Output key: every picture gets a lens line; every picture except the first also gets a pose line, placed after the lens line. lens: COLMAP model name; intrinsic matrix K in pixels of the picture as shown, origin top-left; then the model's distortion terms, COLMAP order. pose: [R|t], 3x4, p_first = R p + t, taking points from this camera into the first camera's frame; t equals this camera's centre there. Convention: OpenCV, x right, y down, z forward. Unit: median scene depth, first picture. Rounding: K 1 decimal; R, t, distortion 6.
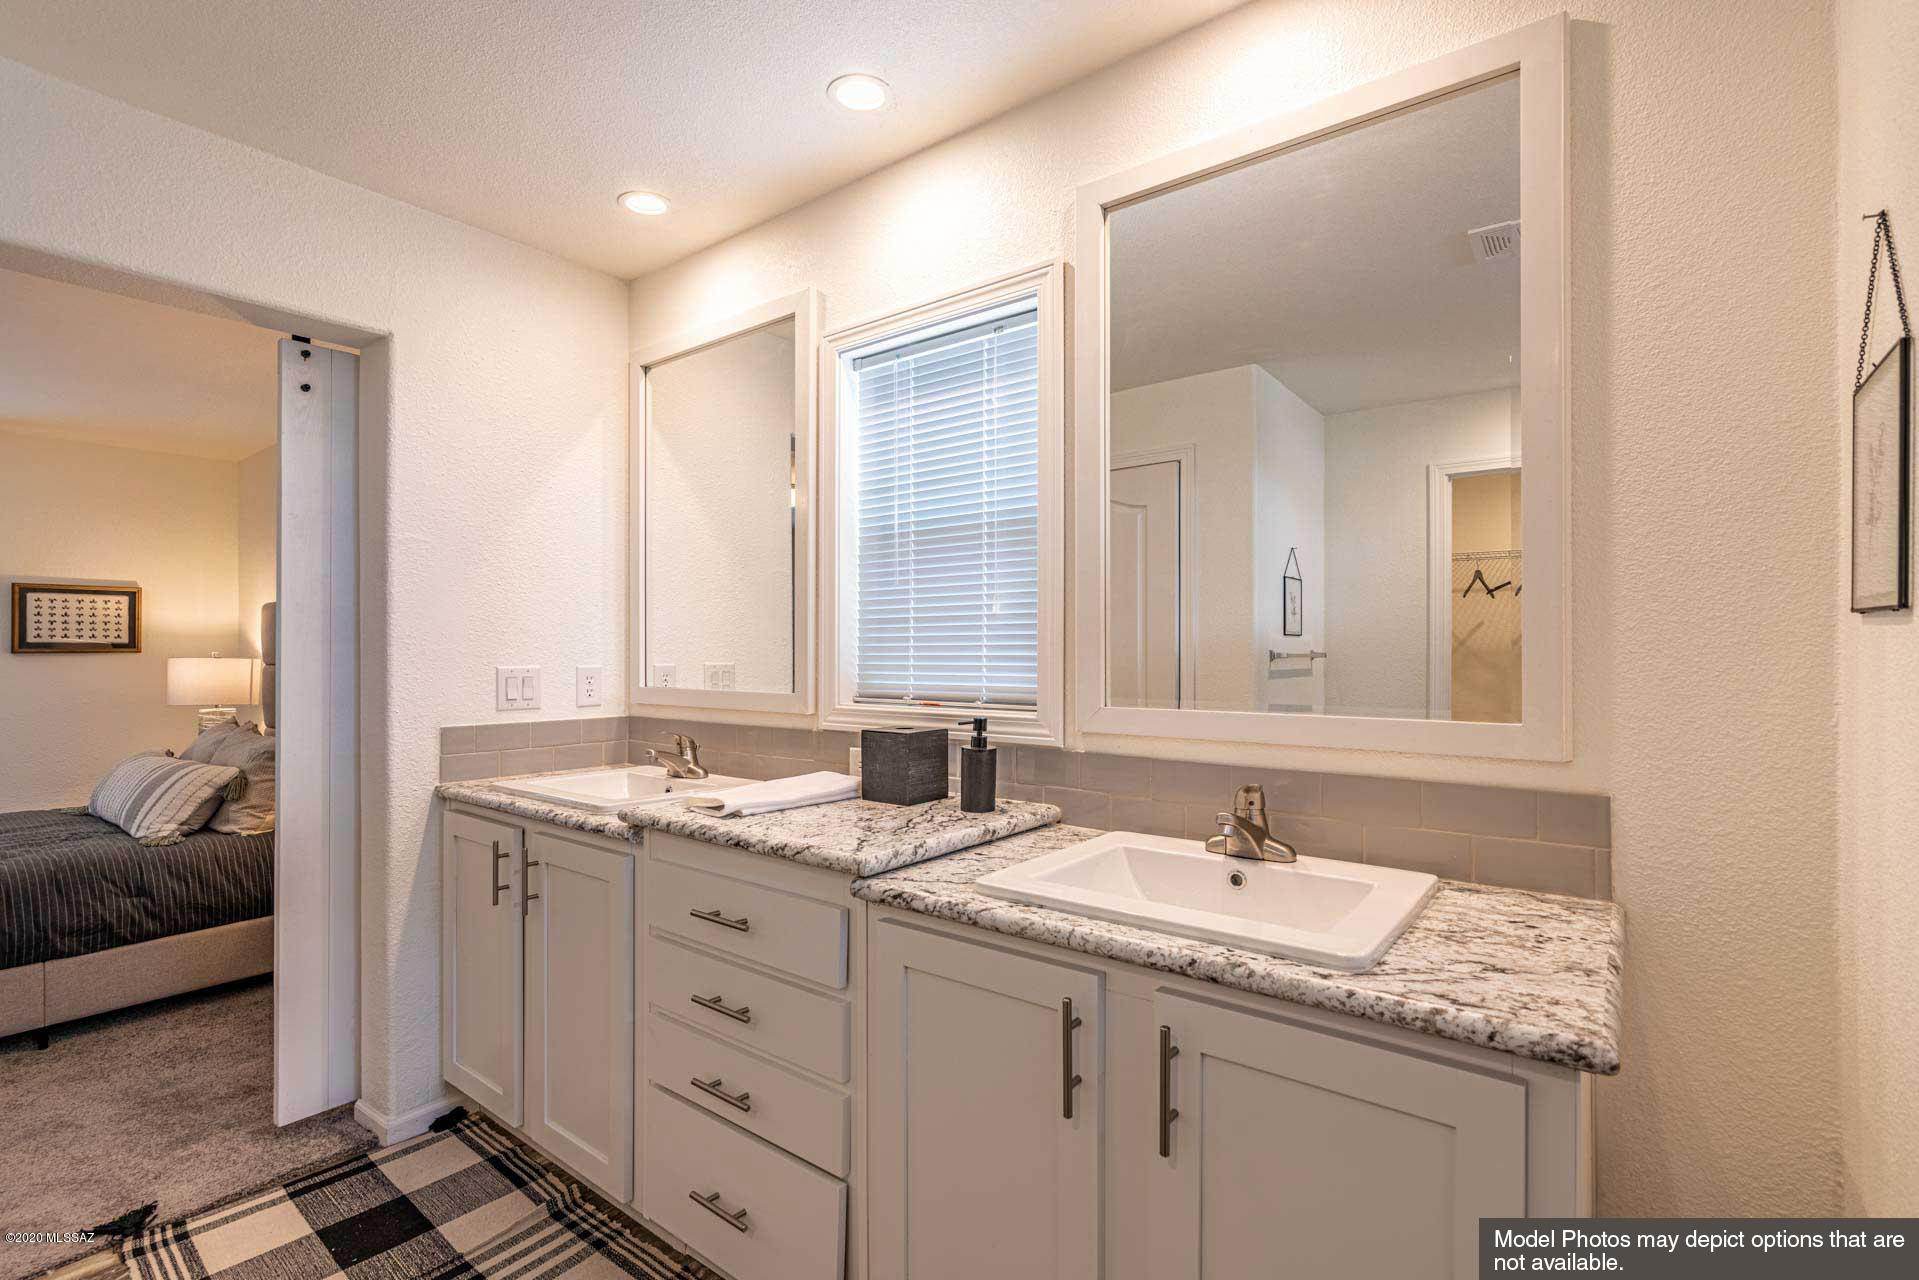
lens RADIAL K [[888.8, 0, 946.5], [0, 888.8, 645.9], [0, 0, 1]] dist [-0.001646, 0.001378]
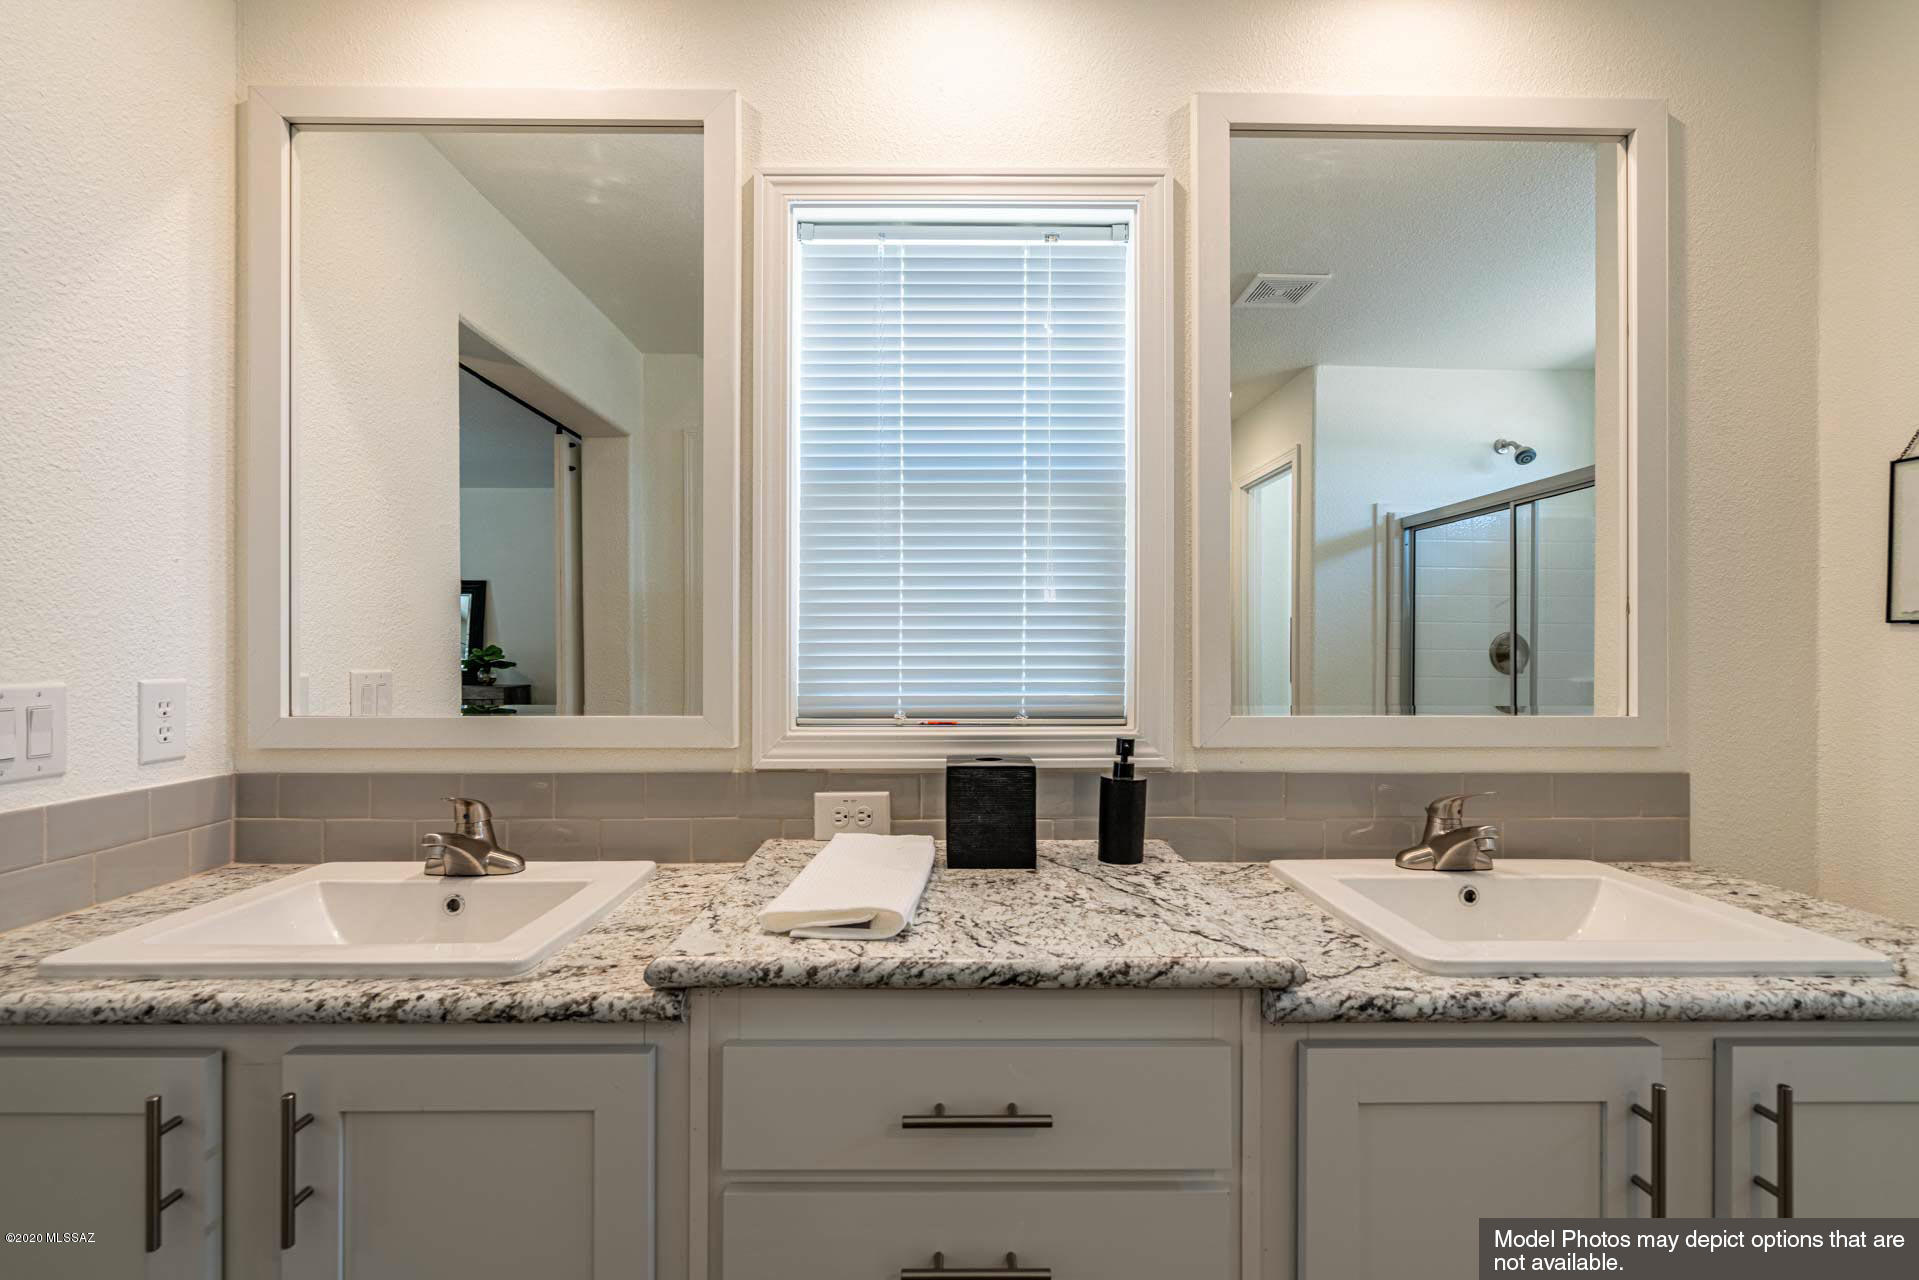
lens RADIAL K [[888.8, 0, 946.5], [0, 888.8, 645.9], [0, 0, 1]] dist [-0.001646, 0.001378]
pose [[0.778707, 0.004927, 0.627368, -0.544081], [-0.003989, 0.999988, -0.002903, 0.004638], [-0.627375, -0.000242, 0.778717, 0.491290]]
